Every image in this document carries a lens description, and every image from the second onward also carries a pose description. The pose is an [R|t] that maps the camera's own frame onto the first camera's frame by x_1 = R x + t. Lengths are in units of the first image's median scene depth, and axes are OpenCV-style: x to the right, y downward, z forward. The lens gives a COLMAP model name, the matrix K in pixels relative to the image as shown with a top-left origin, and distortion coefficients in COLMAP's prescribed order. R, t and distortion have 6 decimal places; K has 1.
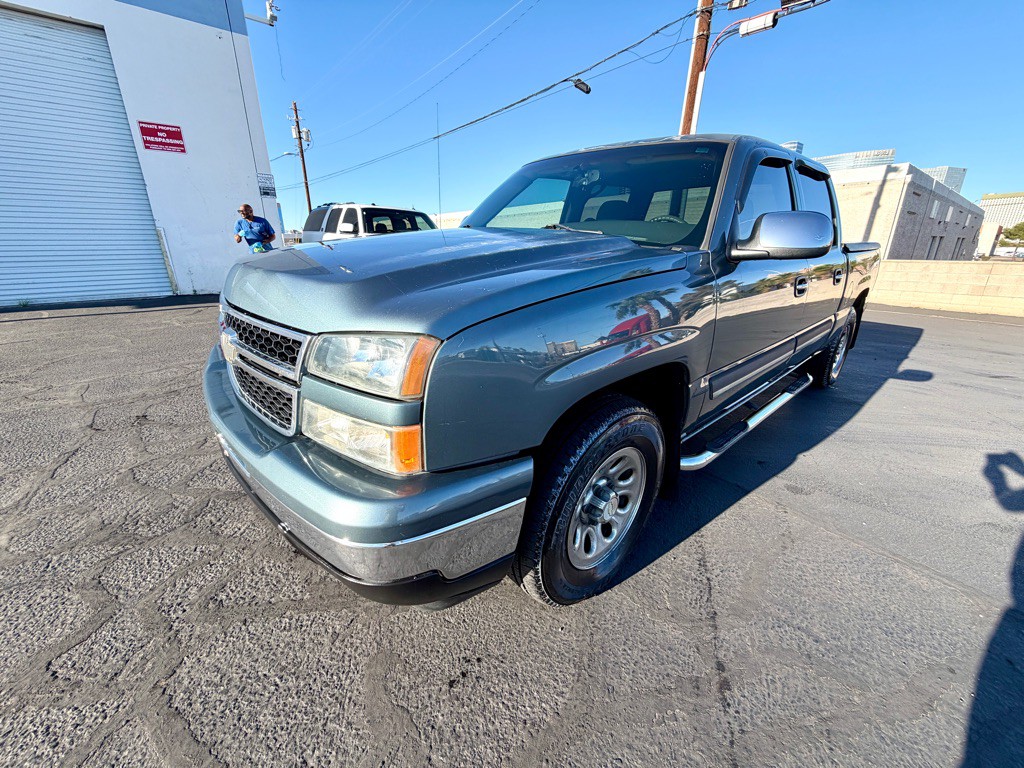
lens RADIAL K [[408.2, 0, 508.6], [0, 408.2, 378.9], [0, 0, 1]] dist [0.001269, -0.000687]
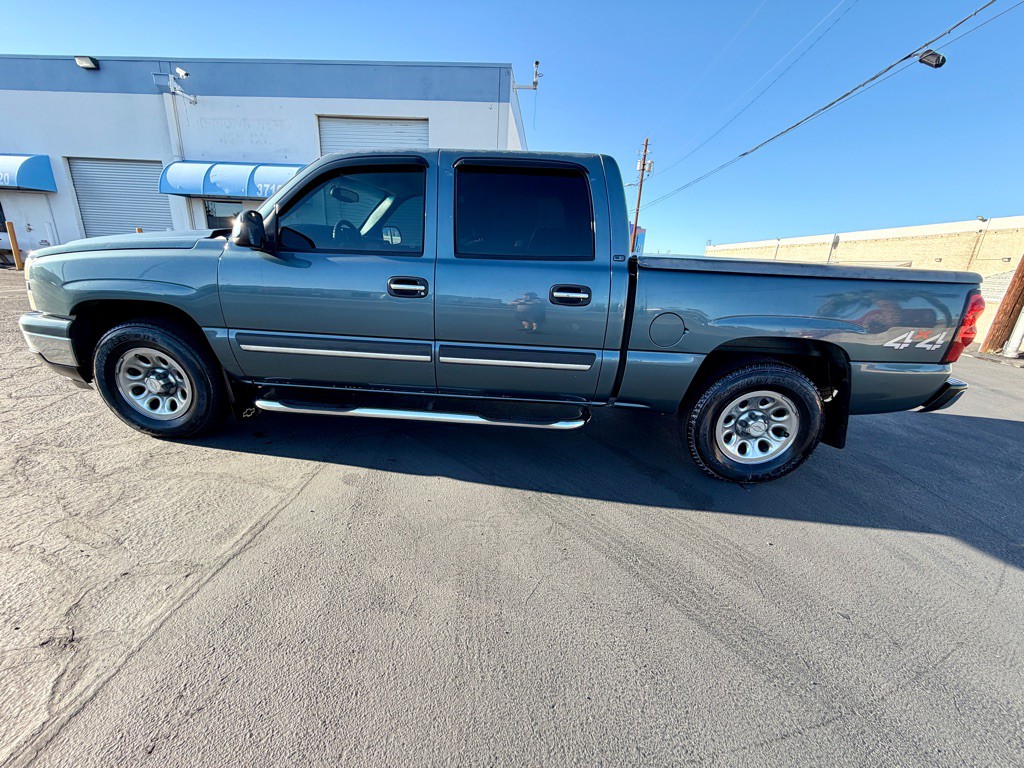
lens RADIAL K [[408.2, 0, 508.8], [0, 408.2, 380.1], [0, 0, 1]] dist [0.001269, -0.000687]
pose [[0.708563, 0.236722, -0.664756, 0.486744], [-0.270573, 0.961191, 0.053880, -0.039723], [0.651712, 0.141688, 0.745115, 0.137910]]
